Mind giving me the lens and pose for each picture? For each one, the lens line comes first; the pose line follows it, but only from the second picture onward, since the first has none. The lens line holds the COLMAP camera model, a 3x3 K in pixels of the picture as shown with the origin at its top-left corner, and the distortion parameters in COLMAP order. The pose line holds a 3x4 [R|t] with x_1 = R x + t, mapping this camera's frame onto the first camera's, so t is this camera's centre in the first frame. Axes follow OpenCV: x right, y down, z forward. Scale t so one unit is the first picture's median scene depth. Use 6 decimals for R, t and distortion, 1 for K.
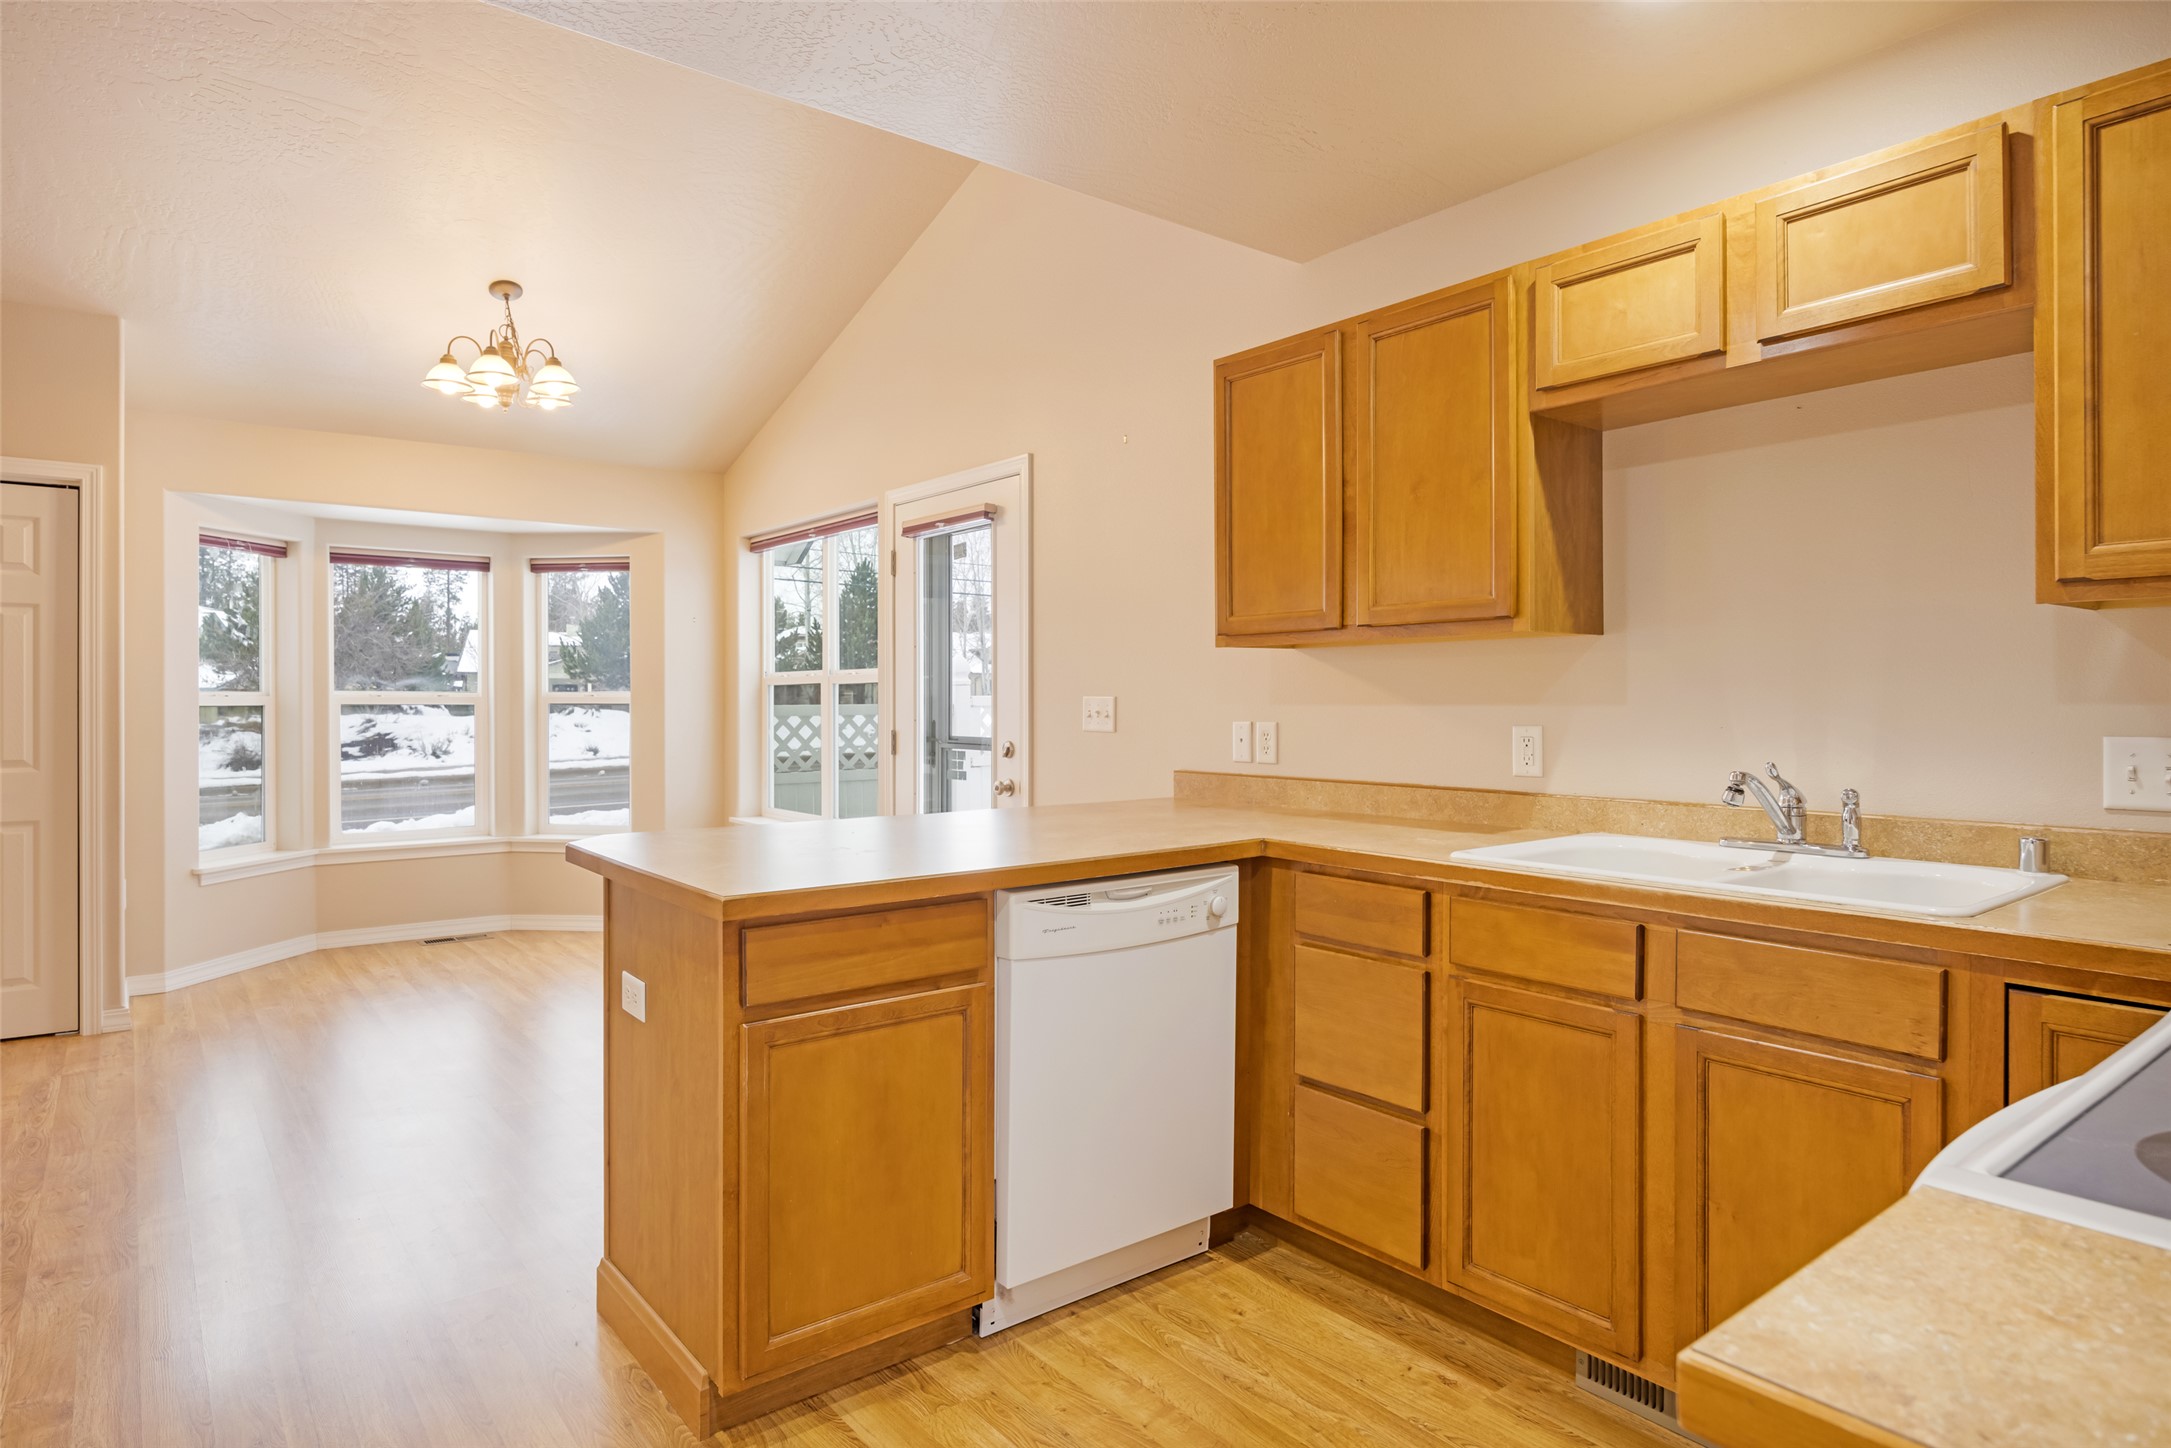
lens RADIAL K [[1219.0, 0, 1067.6], [0, 1219.0, 700.7], [0, 0, 1]] dist [-0.005134, -0.001462]
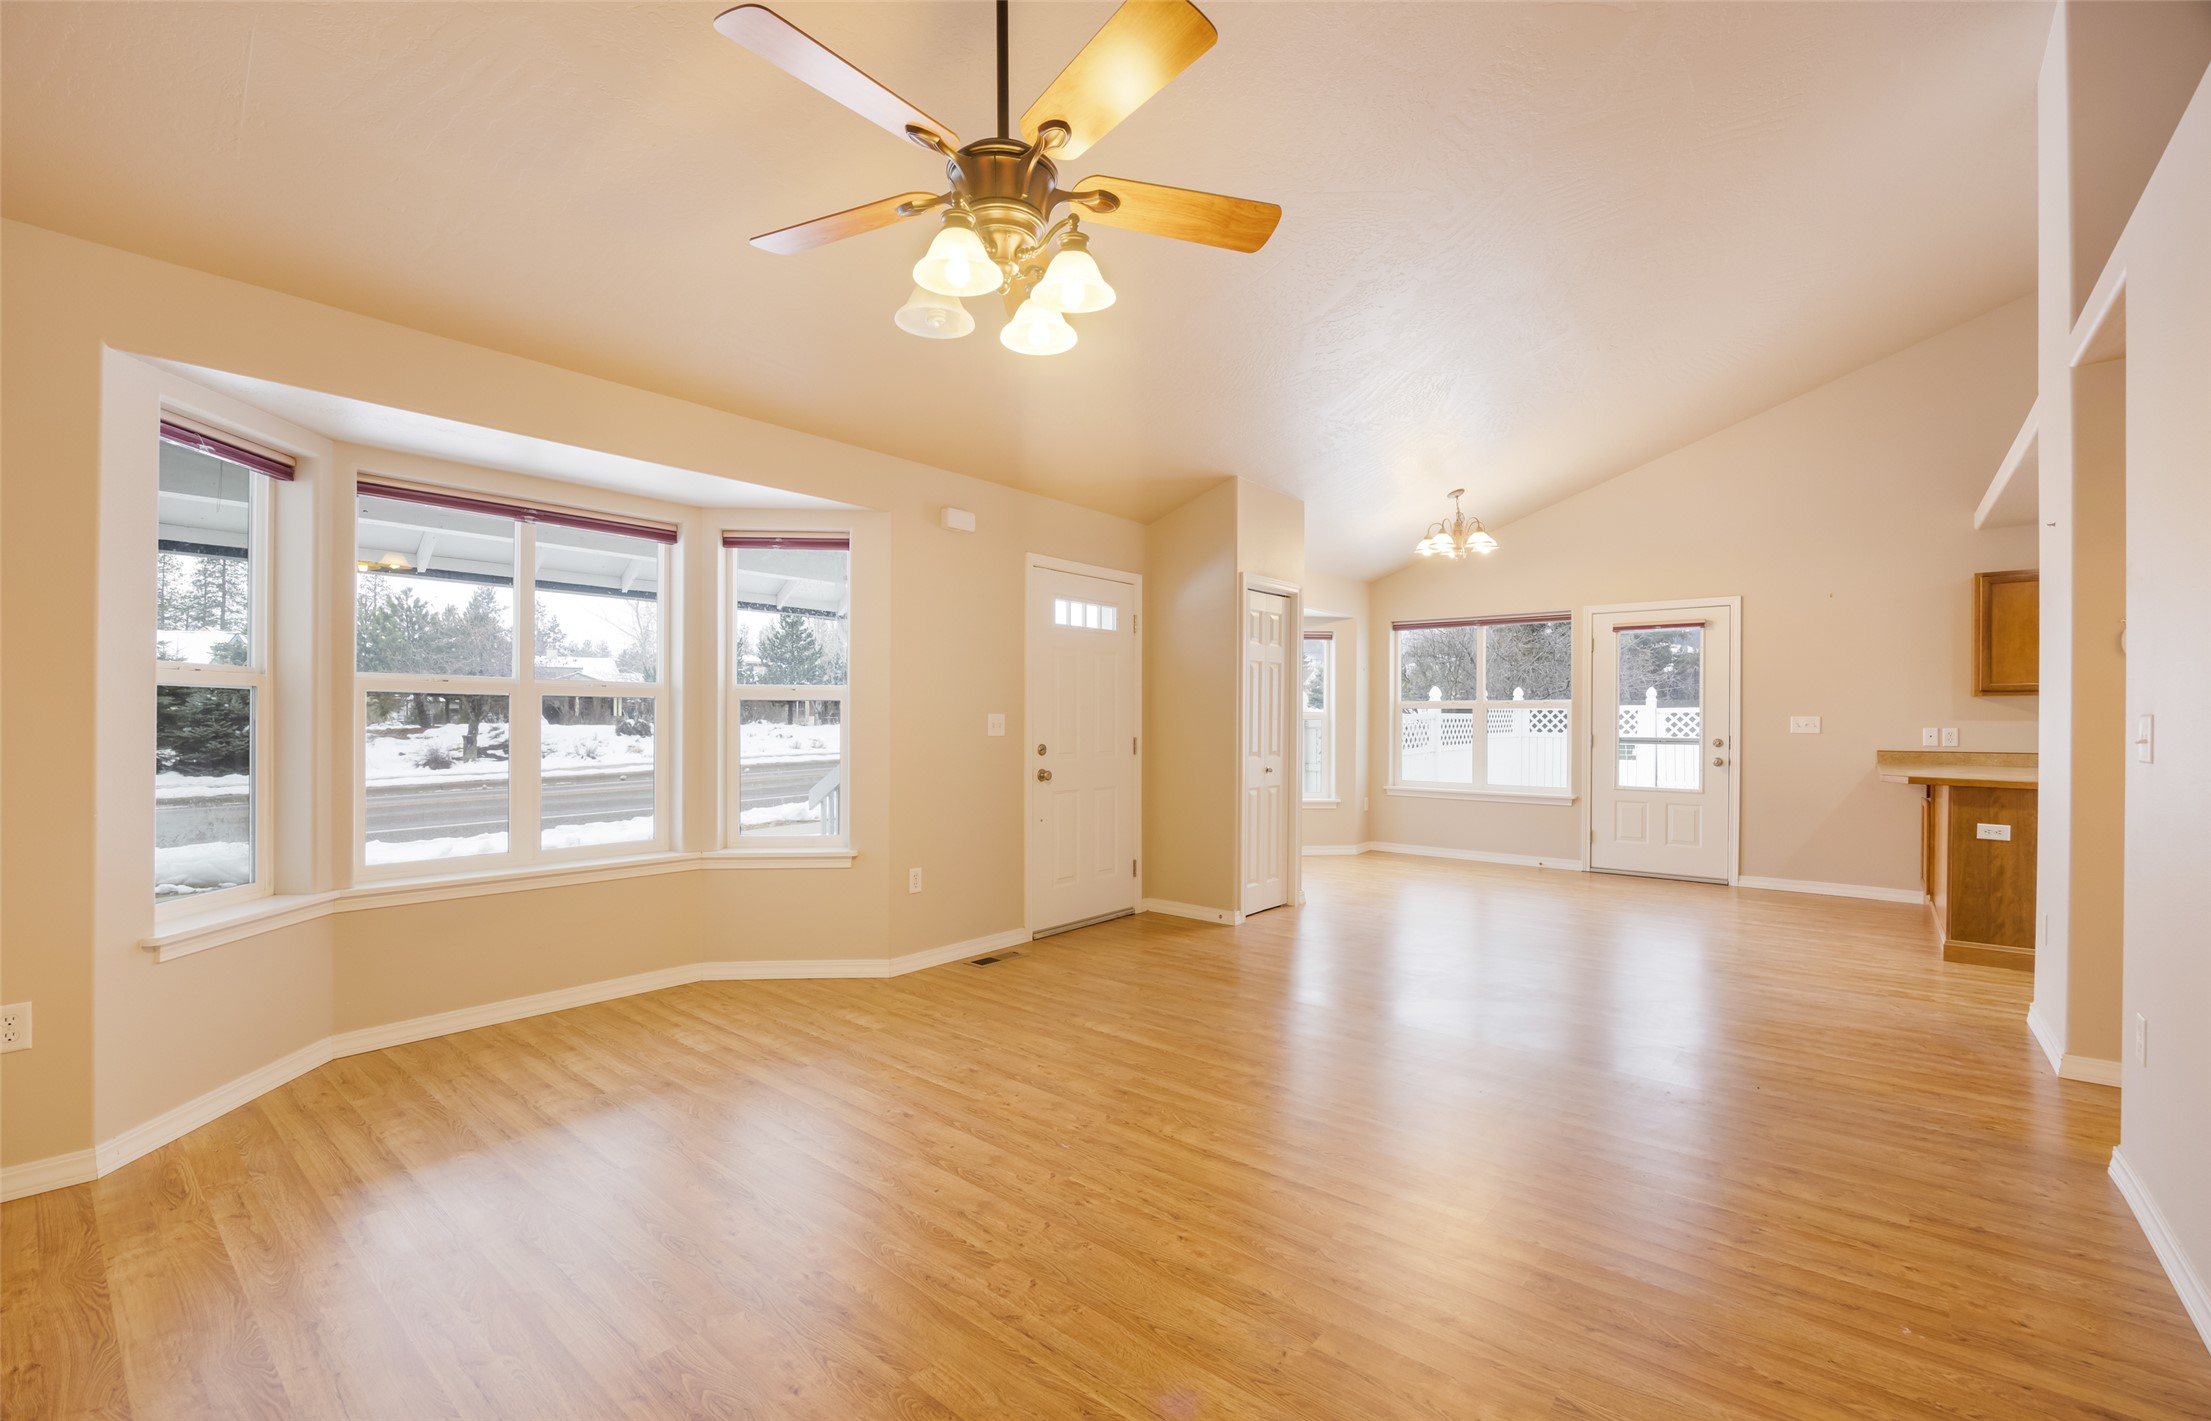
lens RADIAL K [[932.4, 0, 1092.4], [0, 932.4, 718.3], [0, 0, 1]] dist [-0.009327, 0.000062]
pose [[0.976786, 0.002024, 0.214206, -1.413050], [-0.002370, 0.999996, 0.001358, 0.000315], [-0.214202, -0.001834, 0.976788, -0.273570]]
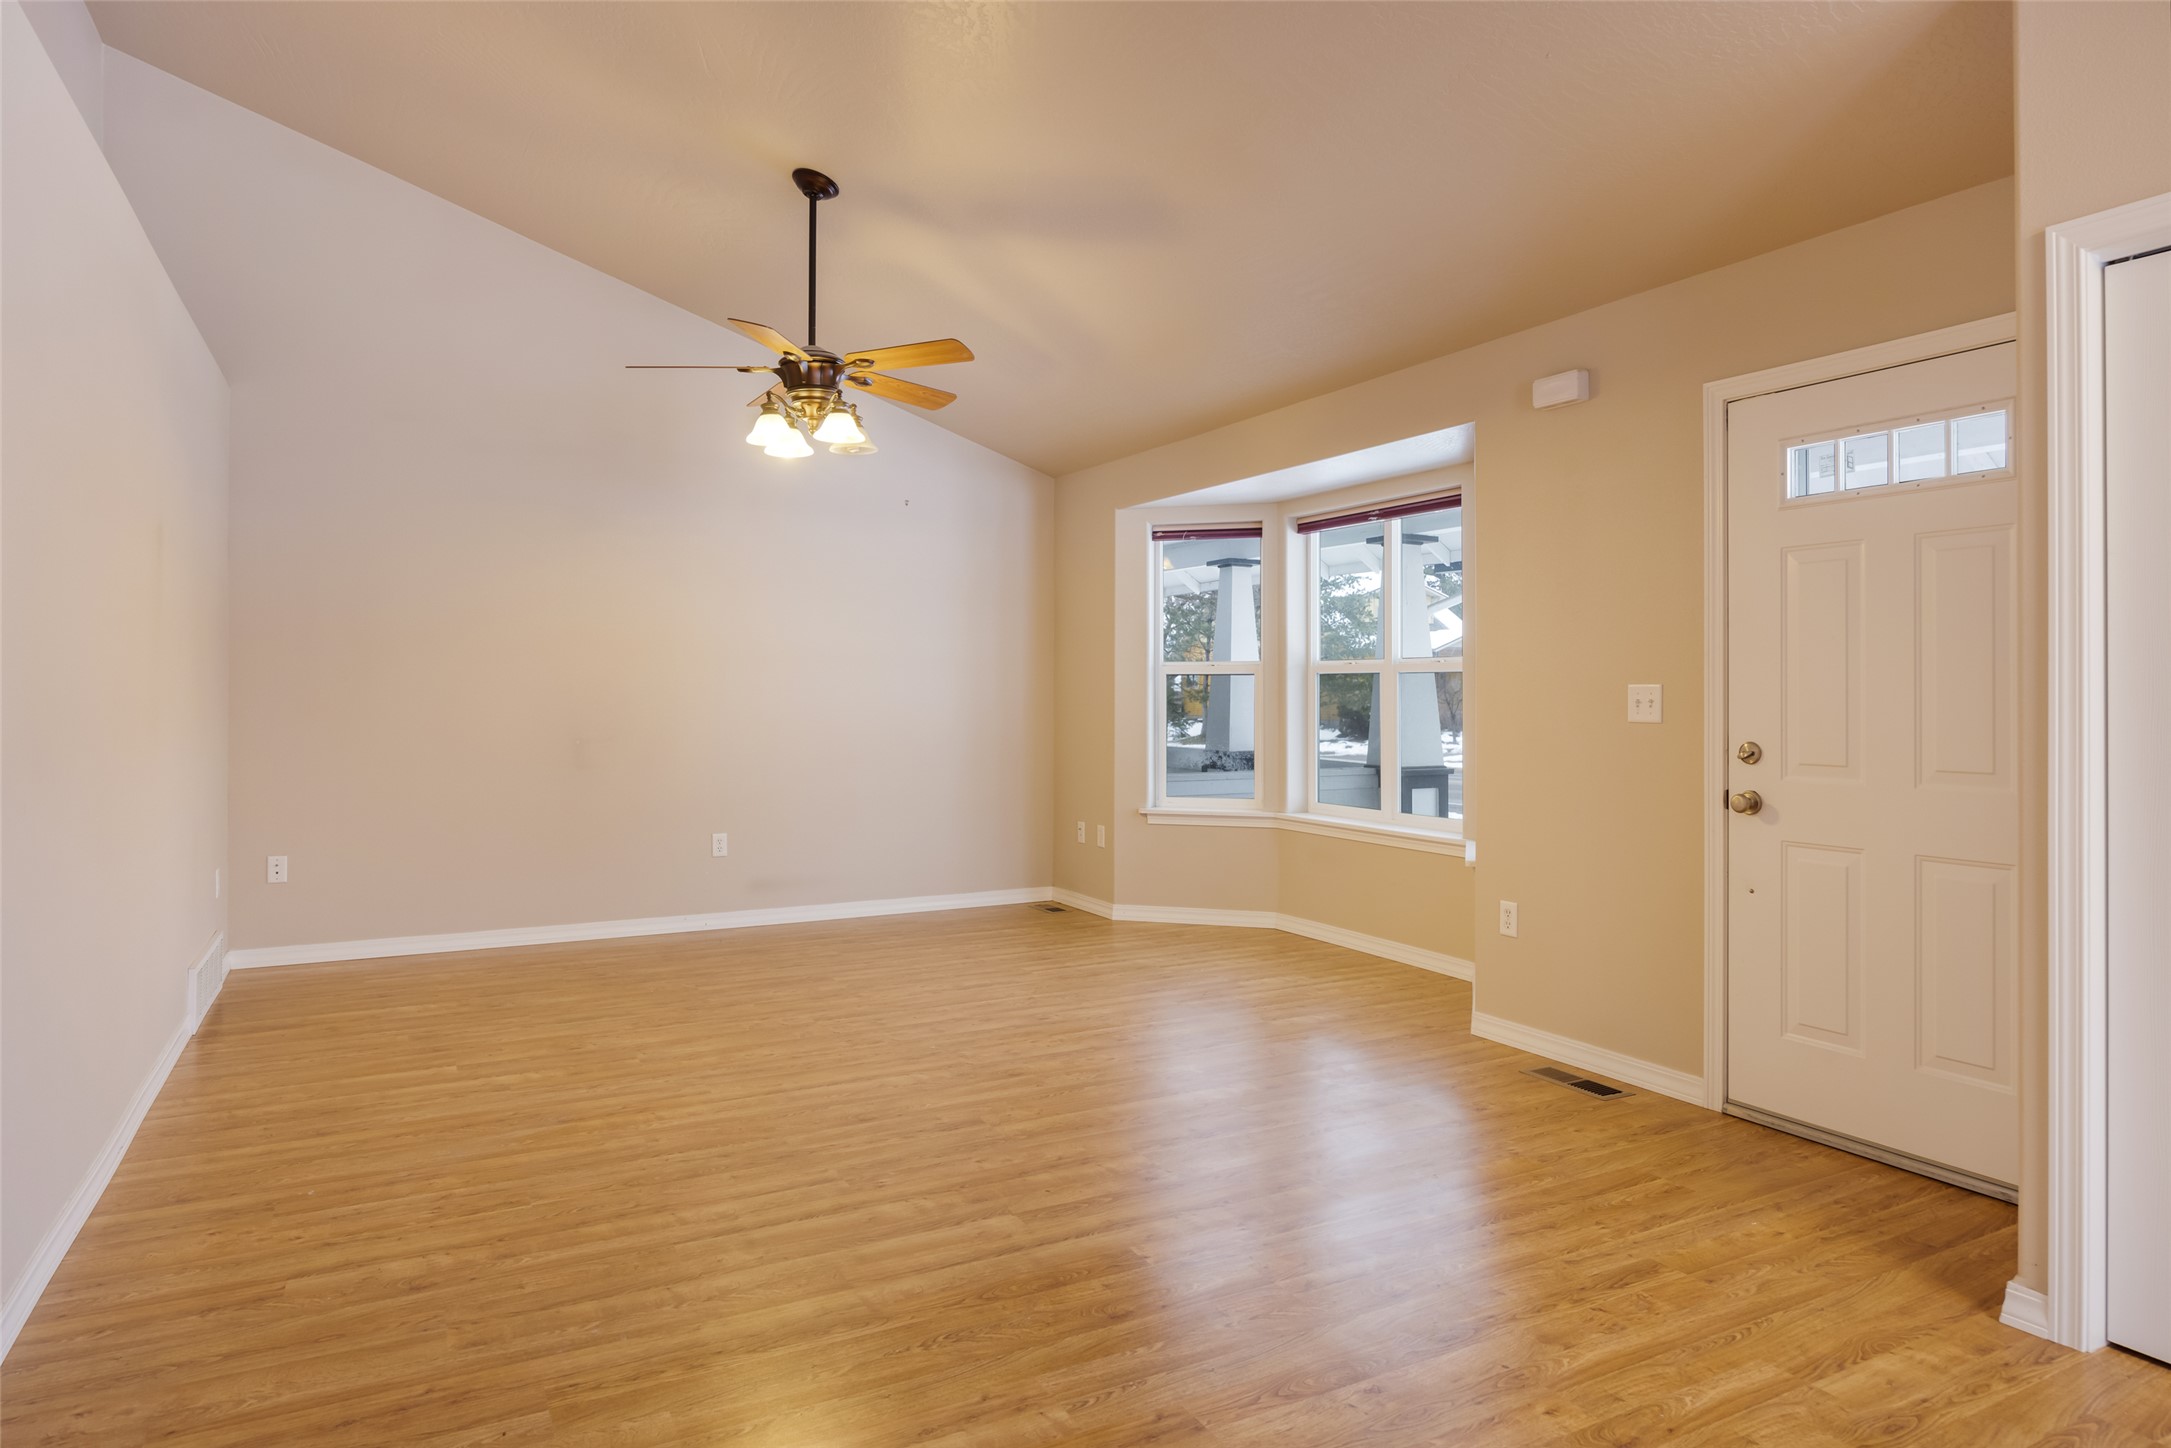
lens RADIAL K [[1300.1, 0, 1069.1], [0, 1300.1, 701.9], [0, 0, 1]] dist [-0.011540, 0.001120]
pose [[-0.178693, 0.008932, -0.983864, -0.329642], [0.000143, 0.999959, 0.009052, 0.000617], [0.983905, 0.001477, -0.178687, 0.600349]]
